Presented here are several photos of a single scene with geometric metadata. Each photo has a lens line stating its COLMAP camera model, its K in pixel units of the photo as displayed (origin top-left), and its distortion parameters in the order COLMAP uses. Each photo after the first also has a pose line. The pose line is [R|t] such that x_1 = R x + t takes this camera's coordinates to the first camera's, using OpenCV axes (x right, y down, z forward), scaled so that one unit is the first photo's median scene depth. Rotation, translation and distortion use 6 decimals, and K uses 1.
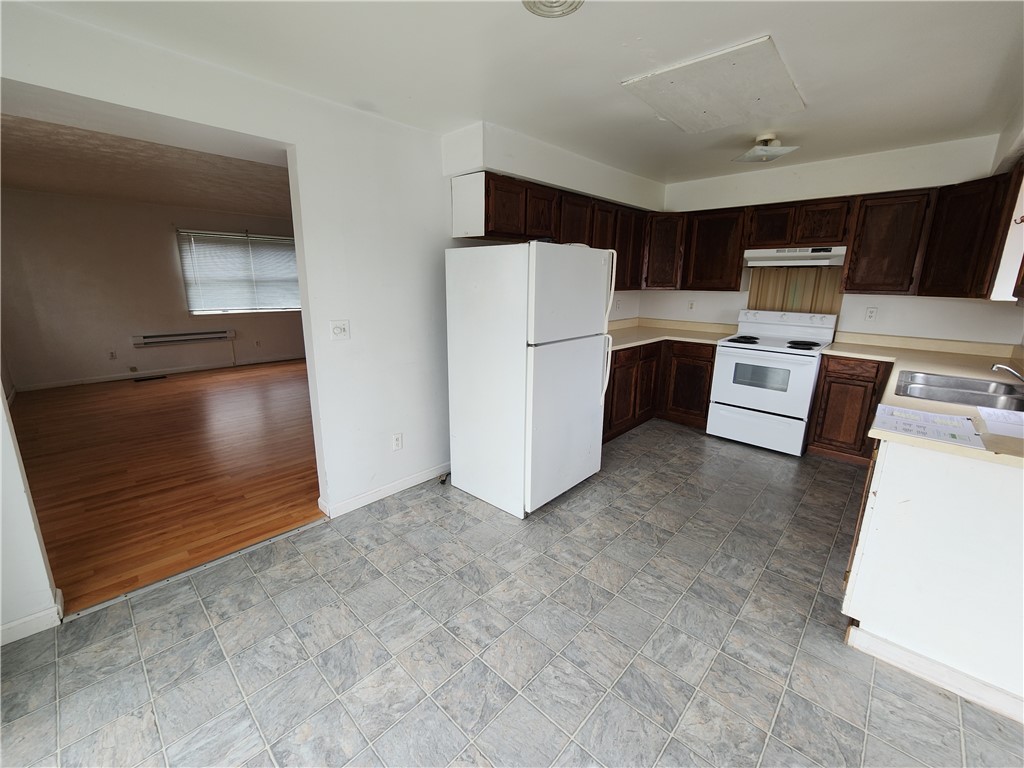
lens RADIAL K [[419.2, 0, 506.7], [0, 419.2, 378.7], [0, 0, 1]] dist [-0.011883, 0.001178]
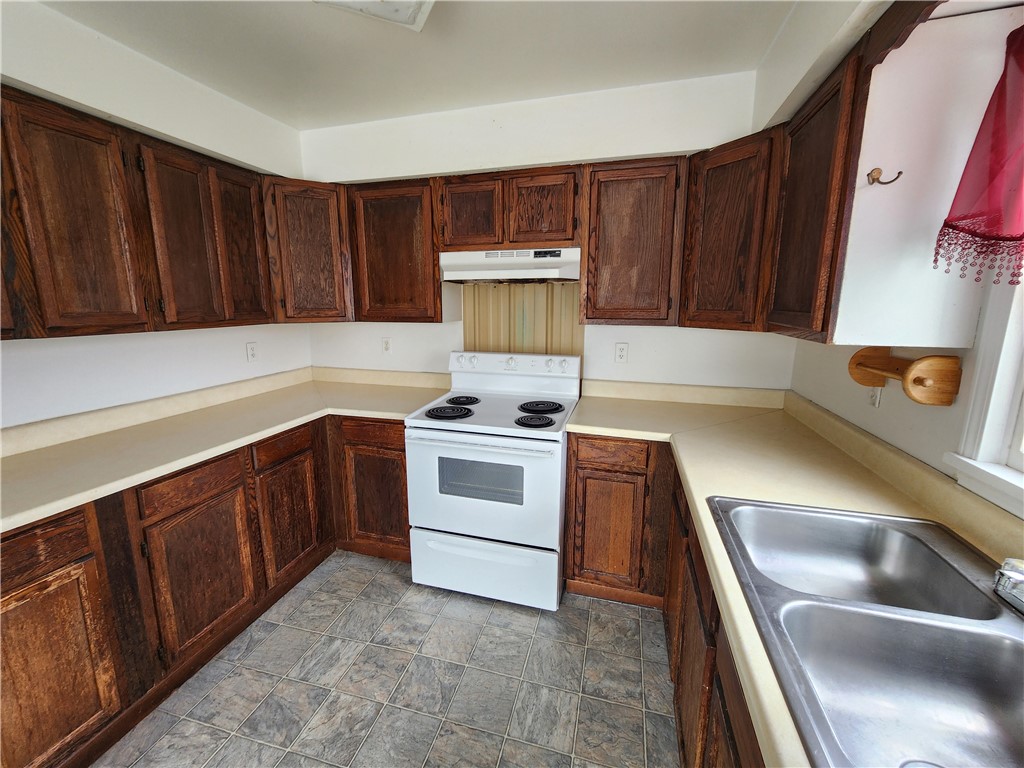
lens RADIAL K [[411.4, 0, 512.1], [0, 411.4, 377.2], [0, 0, 1]] dist [0.007134, 0.000403]
pose [[0.877551, -0.093368, 0.470304, 0.344473], [0.115816, 0.993090, -0.018948, -0.104782], [-0.465285, 0.071097, 0.882301, 0.423659]]
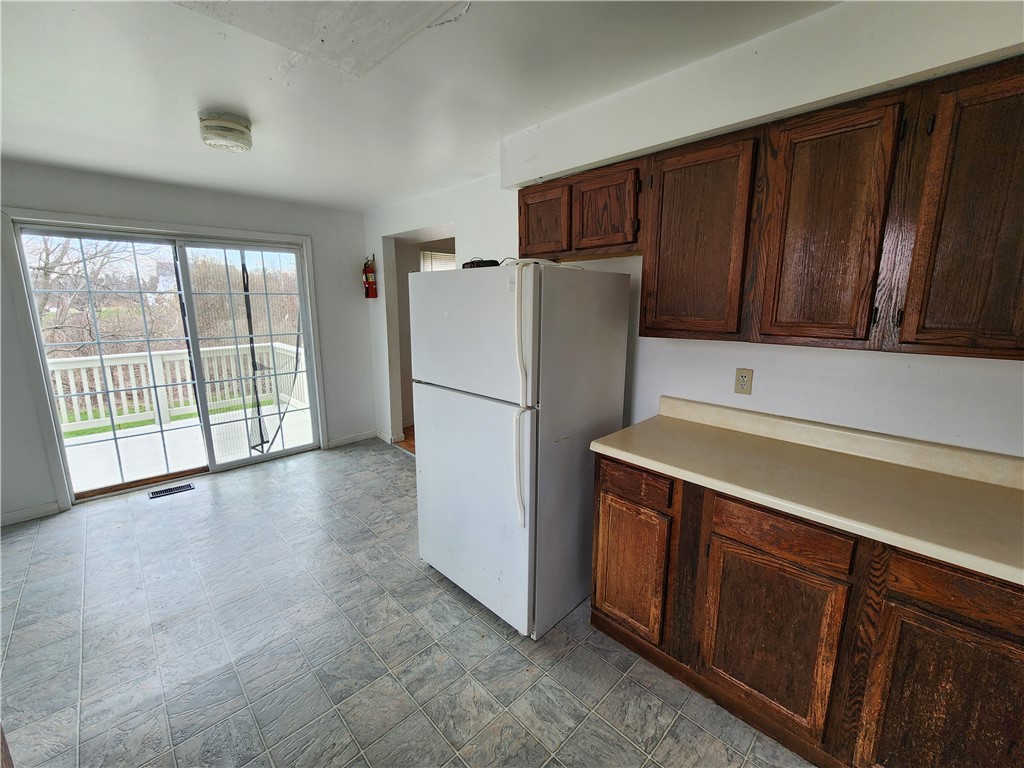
lens RADIAL K [[419.2, 0, 517.3], [0, 419.2, 378.7], [0, 0, 1]] dist [-0.011883, 0.001178]
pose [[-0.021629, 0.176736, -0.984021, 1.822052], [-0.233730, 0.956082, 0.176856, -0.563875], [0.972061, 0.233821, 0.020630, 2.218580]]
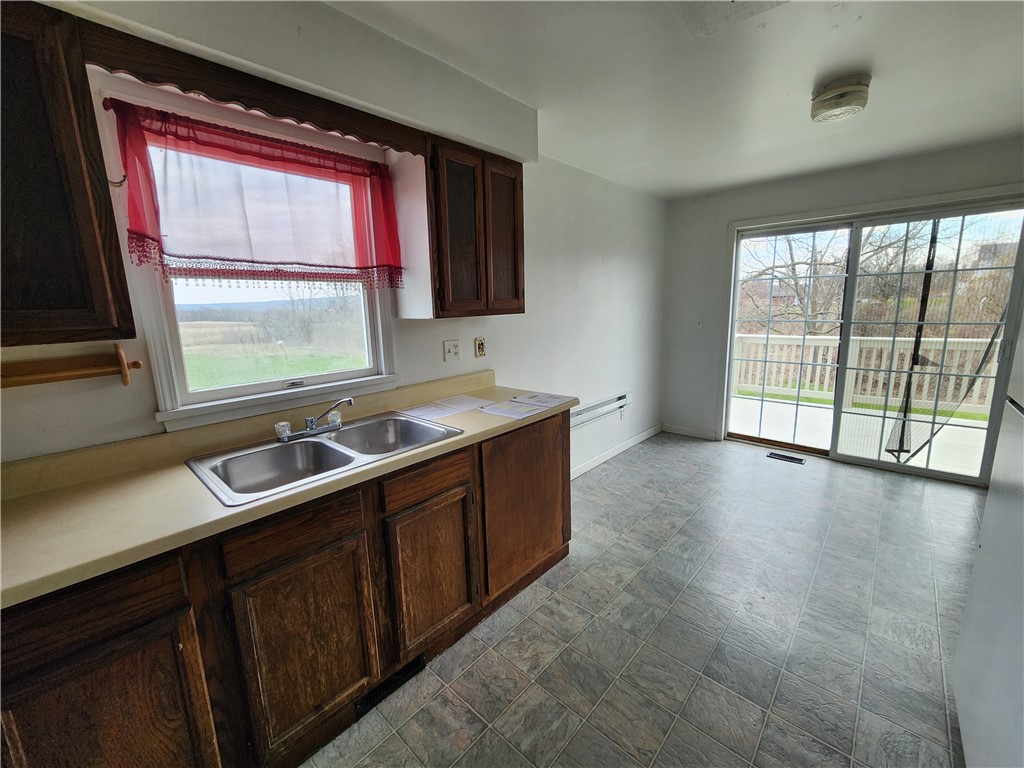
lens RADIAL K [[419.2, 0, 514.5], [0, 419.2, 385.6], [0, 0, 1]] dist [-0.011883, 0.001178]
pose [[-0.999269, 0.034665, -0.016102, 1.339797], [0.024648, 0.906390, 0.421723, -0.653237], [0.029214, 0.421018, -0.906582, 2.698694]]
